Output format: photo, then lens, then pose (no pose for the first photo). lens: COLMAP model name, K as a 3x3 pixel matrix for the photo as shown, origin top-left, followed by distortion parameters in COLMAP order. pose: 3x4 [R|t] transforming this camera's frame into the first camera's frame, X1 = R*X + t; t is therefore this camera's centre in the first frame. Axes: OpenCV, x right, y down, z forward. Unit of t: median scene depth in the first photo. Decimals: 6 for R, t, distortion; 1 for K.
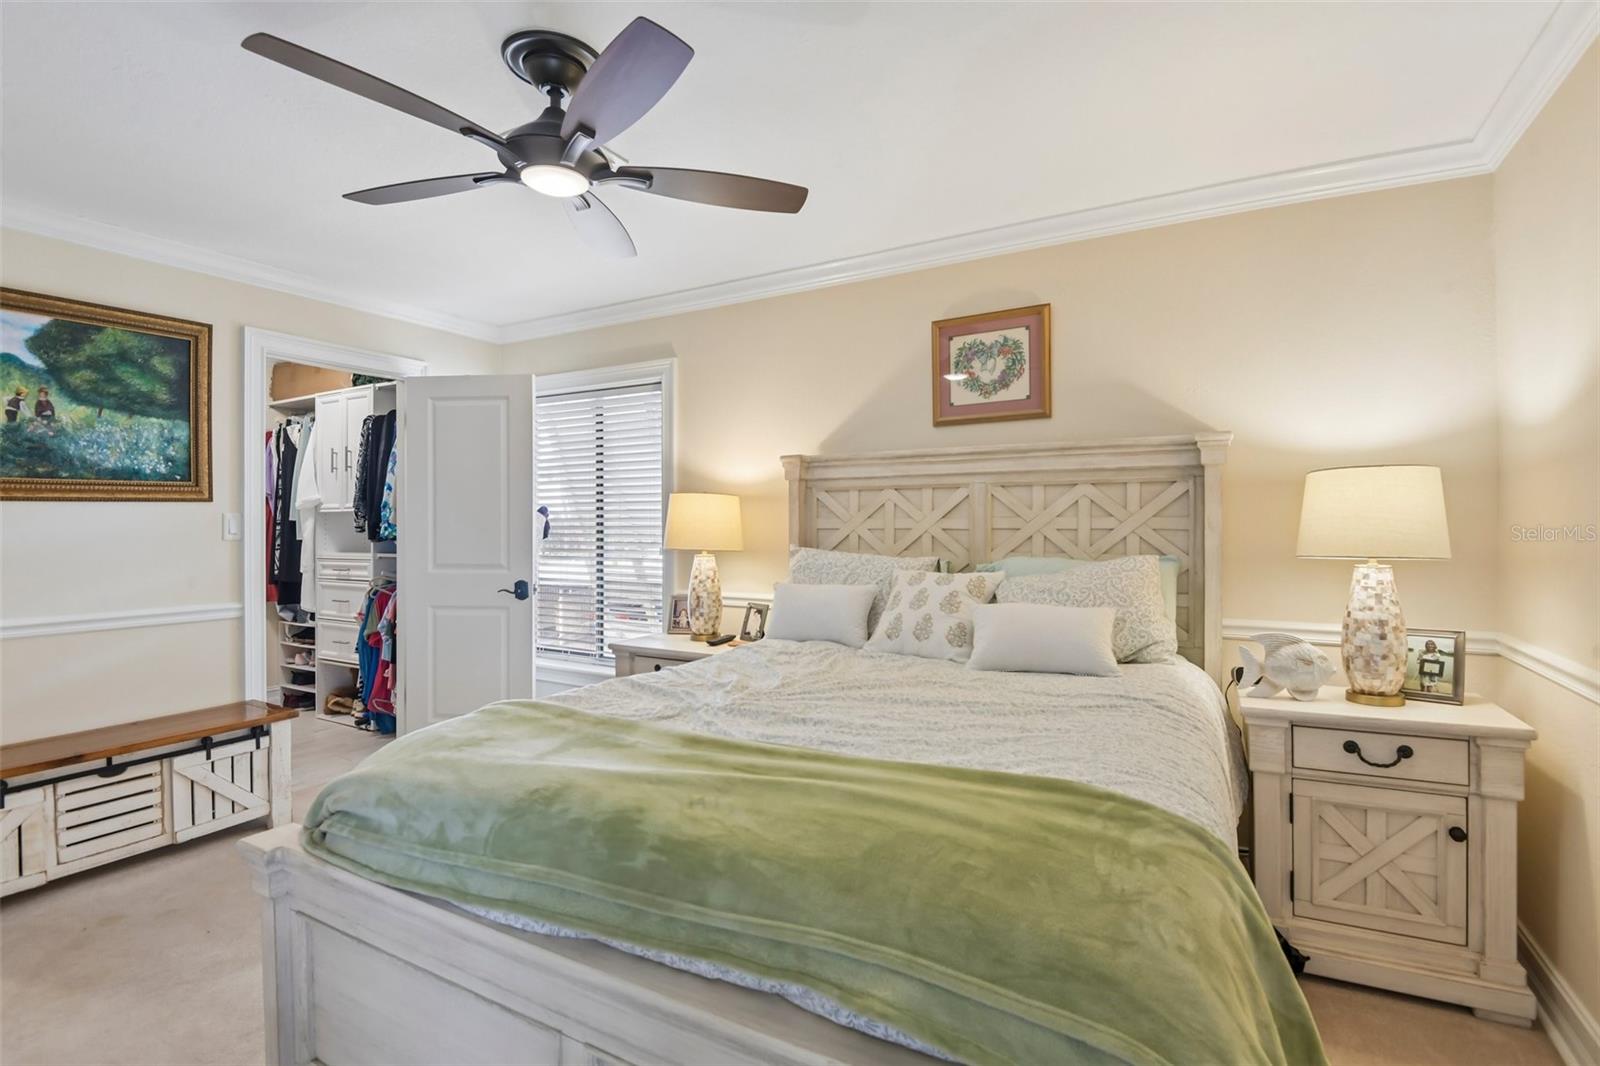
lens RADIAL K [[733.2, 0, 800.5], [0, 733.2, 516.4], [0, 0, 1]] dist [-0.000793, -0.000778]
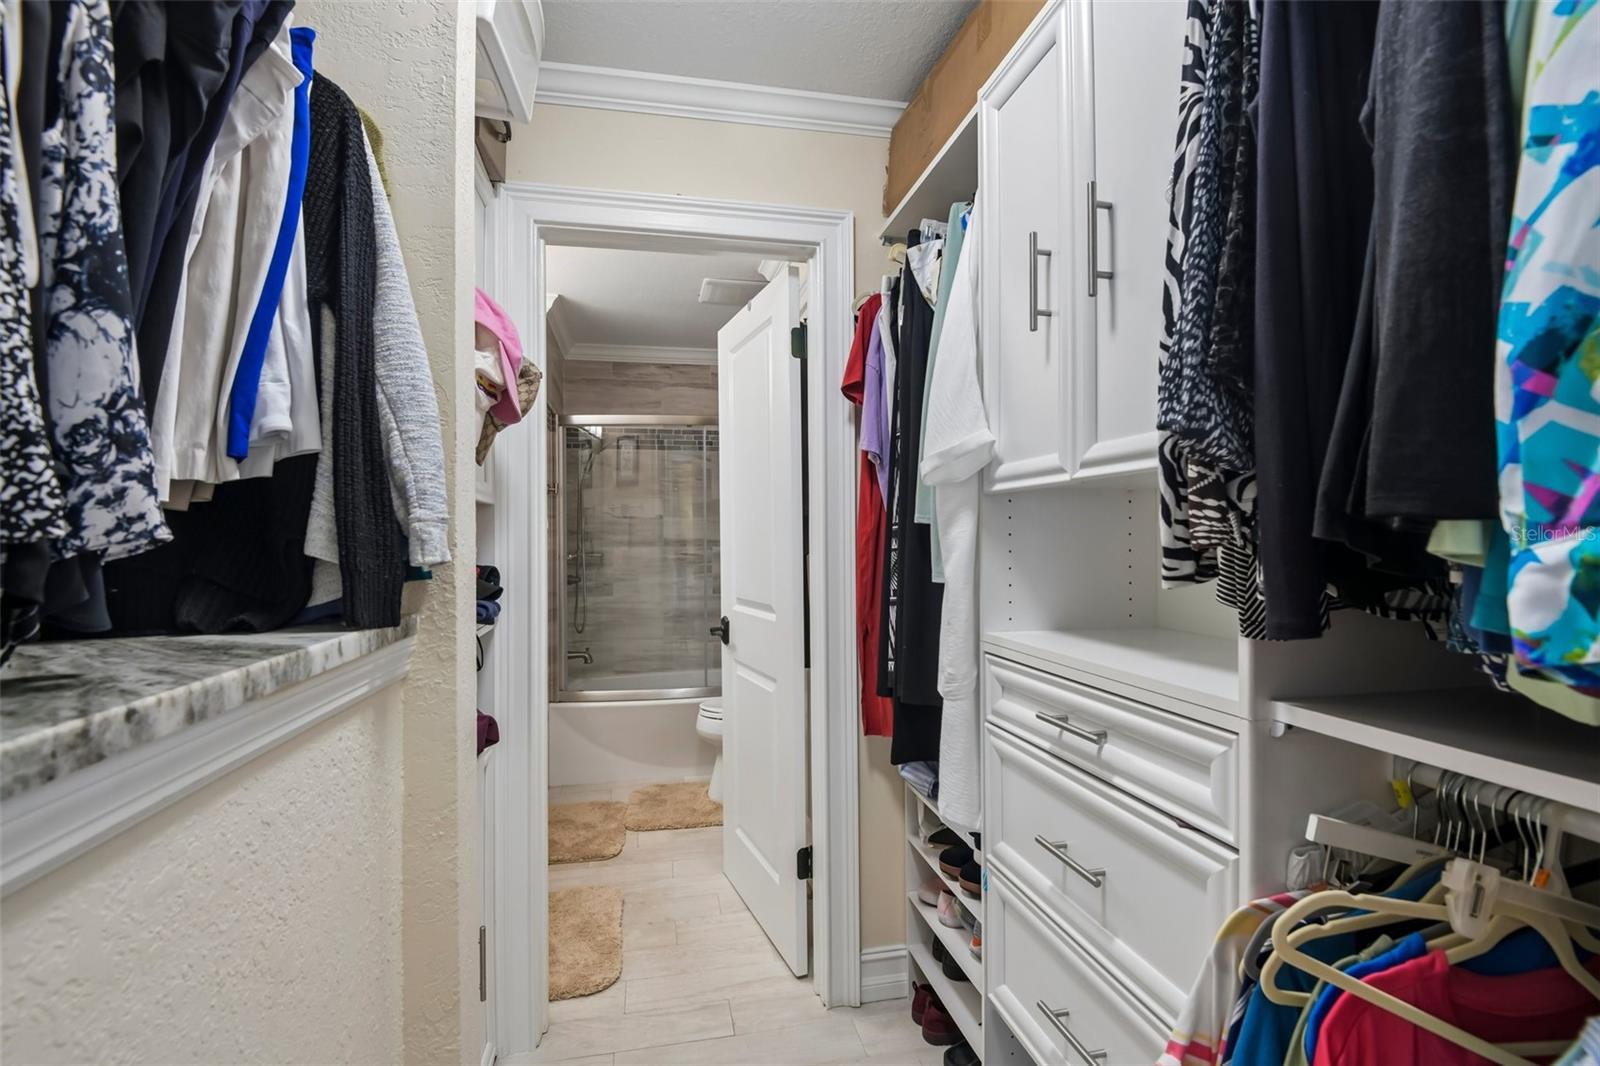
lens RADIAL K [[733.2, 0, 800.5], [0, 733.2, 516.4], [0, 0, 1]] dist [-0.000793, -0.000778]
pose [[0.665742, -0.014529, -0.746041, -0.489570], [-0.000951, 0.999793, -0.020319, 0.009324], [0.746181, 0.014237, 0.665590, 0.749212]]
